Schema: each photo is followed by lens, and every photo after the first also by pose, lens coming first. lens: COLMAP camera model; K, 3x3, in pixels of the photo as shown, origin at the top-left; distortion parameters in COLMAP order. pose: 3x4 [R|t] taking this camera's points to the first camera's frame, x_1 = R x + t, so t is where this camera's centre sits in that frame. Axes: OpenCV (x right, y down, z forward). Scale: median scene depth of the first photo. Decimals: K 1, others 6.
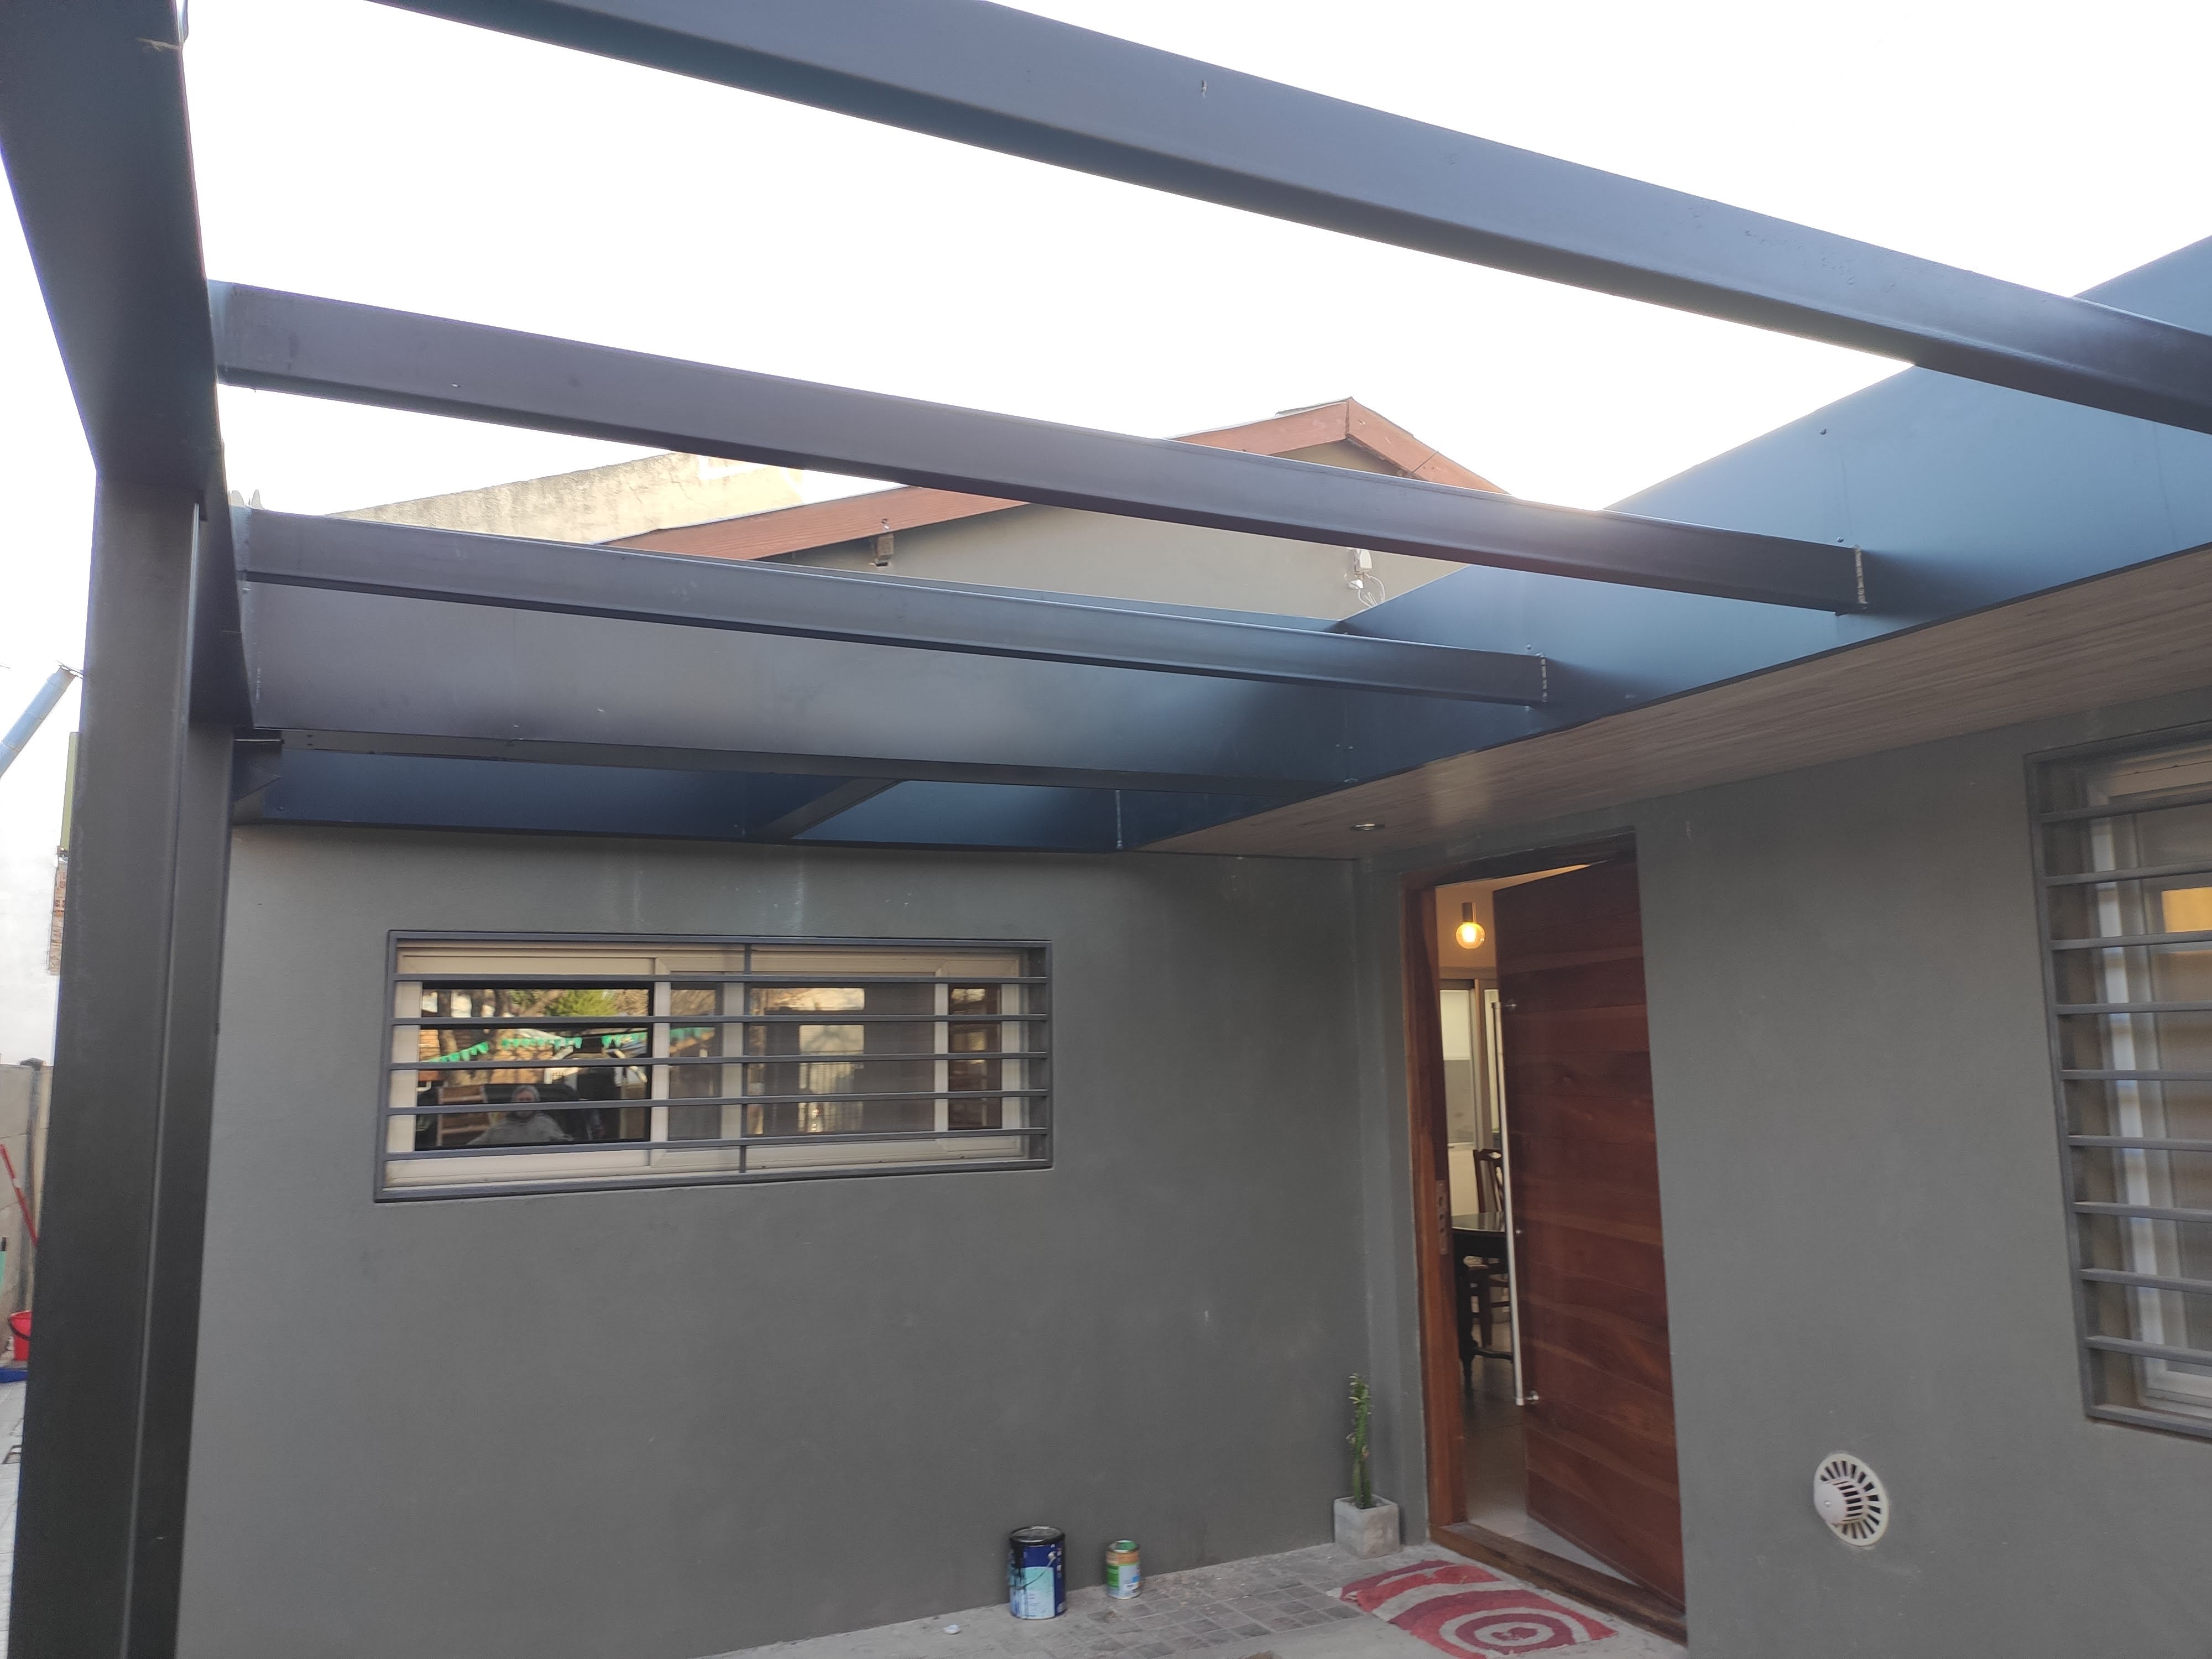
lens RADIAL K [[1643.9, 0, 1078.5], [0, 1643.9, 820.2], [0, 0, 1]] dist [0.038212, 0.000433]
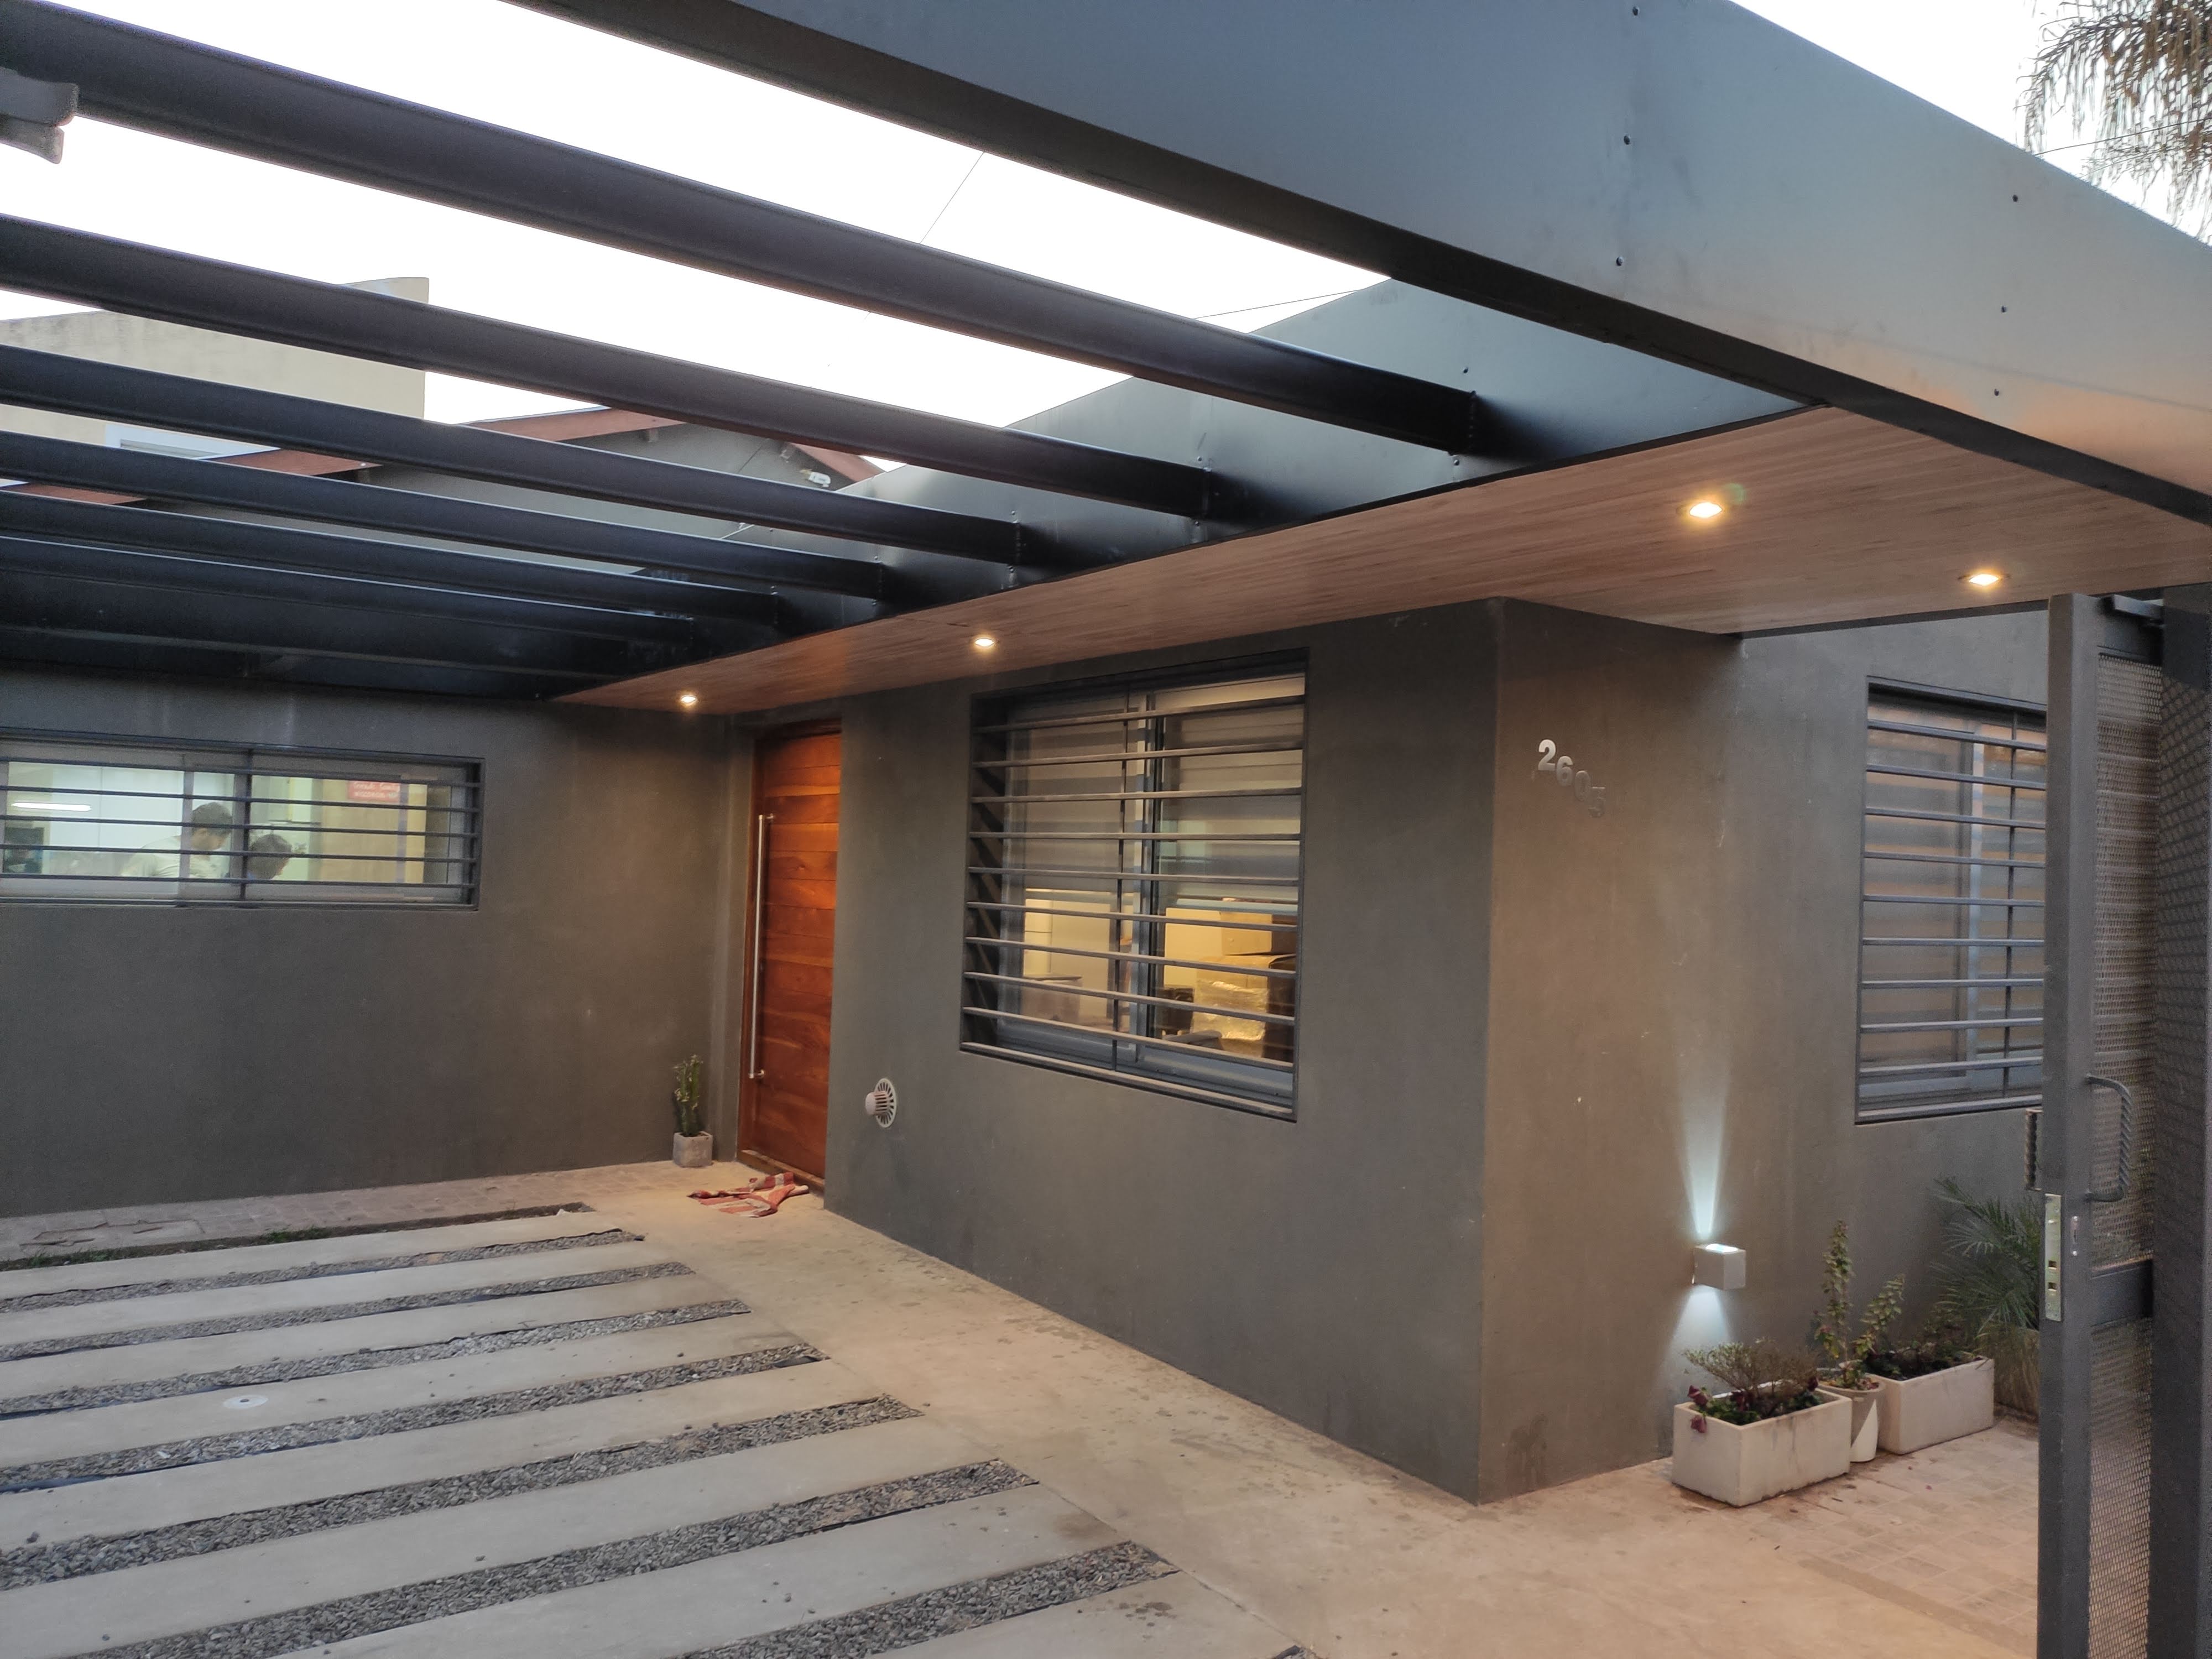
lens RADIAL K [[1638.3, 0, 1074.1], [0, 1638.3, 823.2], [0, 0, 1]] dist [0.056517, -0.070227]
pose [[0.986715, 0.055426, 0.152716, 0.307566], [-0.073733, 0.990397, 0.116946, -0.087760], [-0.144767, -0.126653, 0.981326, -0.575466]]
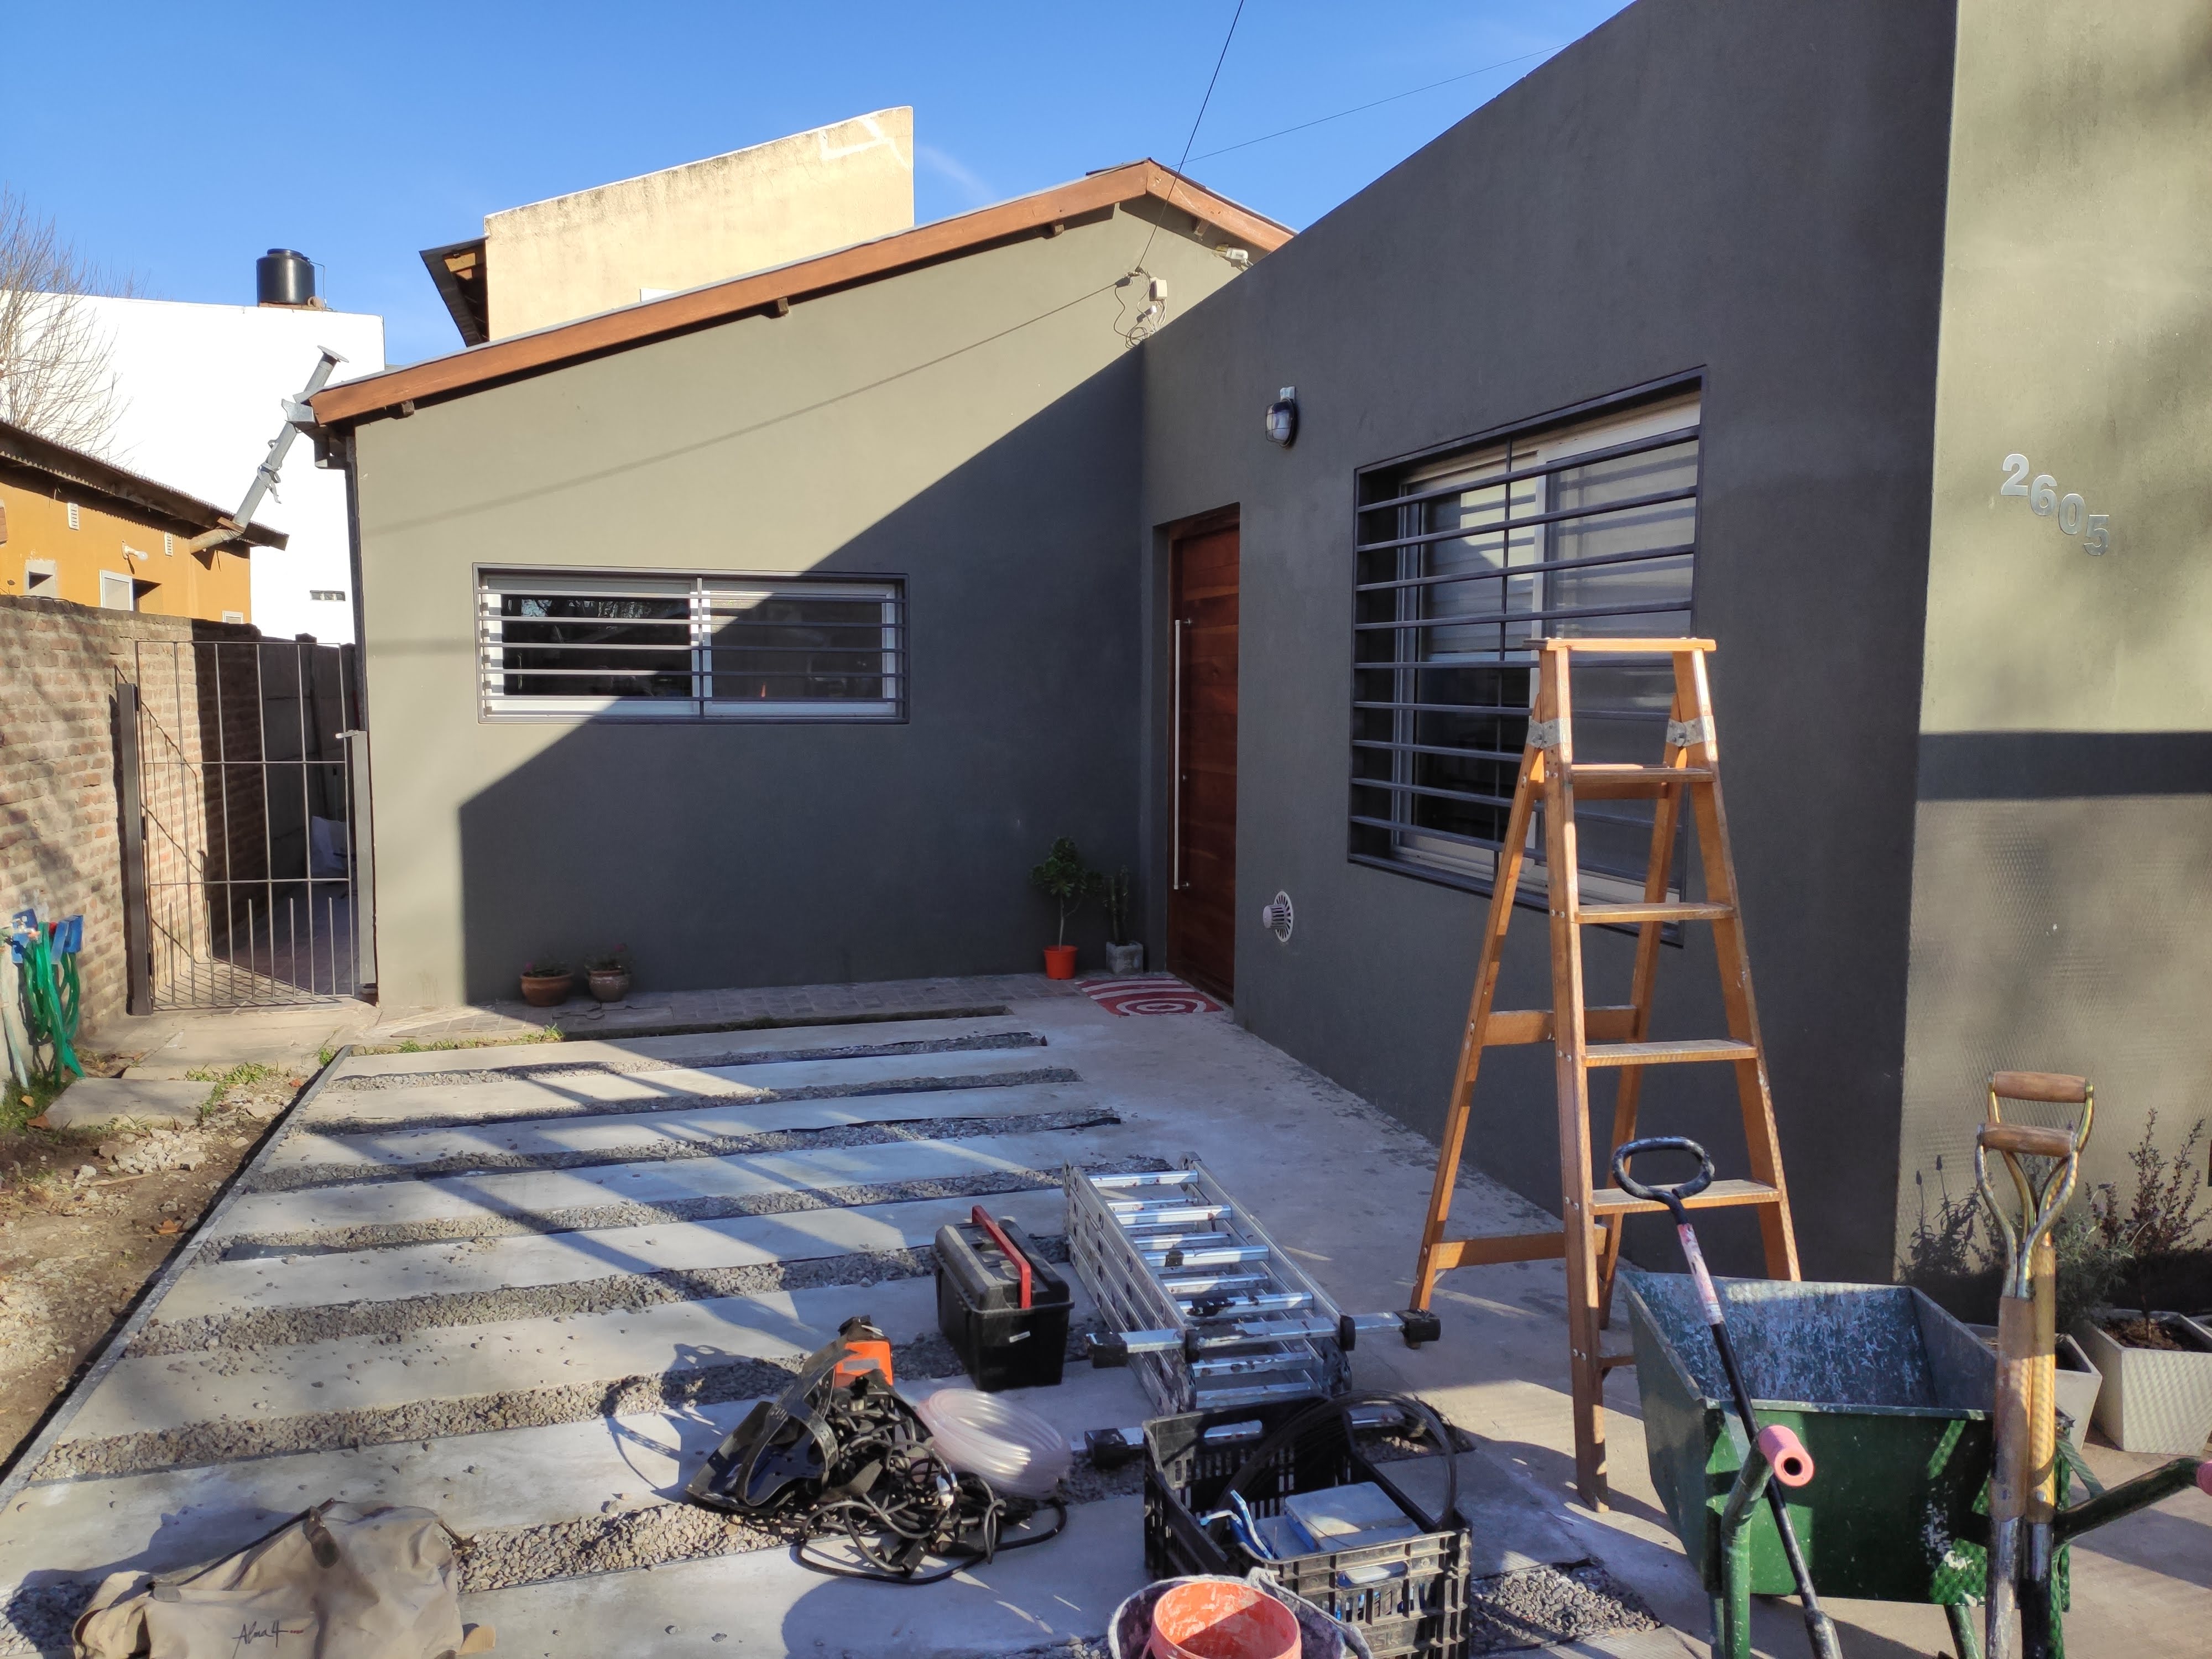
lens RADIAL K [[1621.4, 0, 1085.0], [0, 1621.4, 825.6], [0, 0, 1]] dist [0.068303, -0.070725]
pose [[0.983833, 0.039980, -0.174570, 0.445645], [0.002694, 0.971349, 0.237643, -0.059939], [0.179069, -0.234272, 0.955537, -0.474544]]
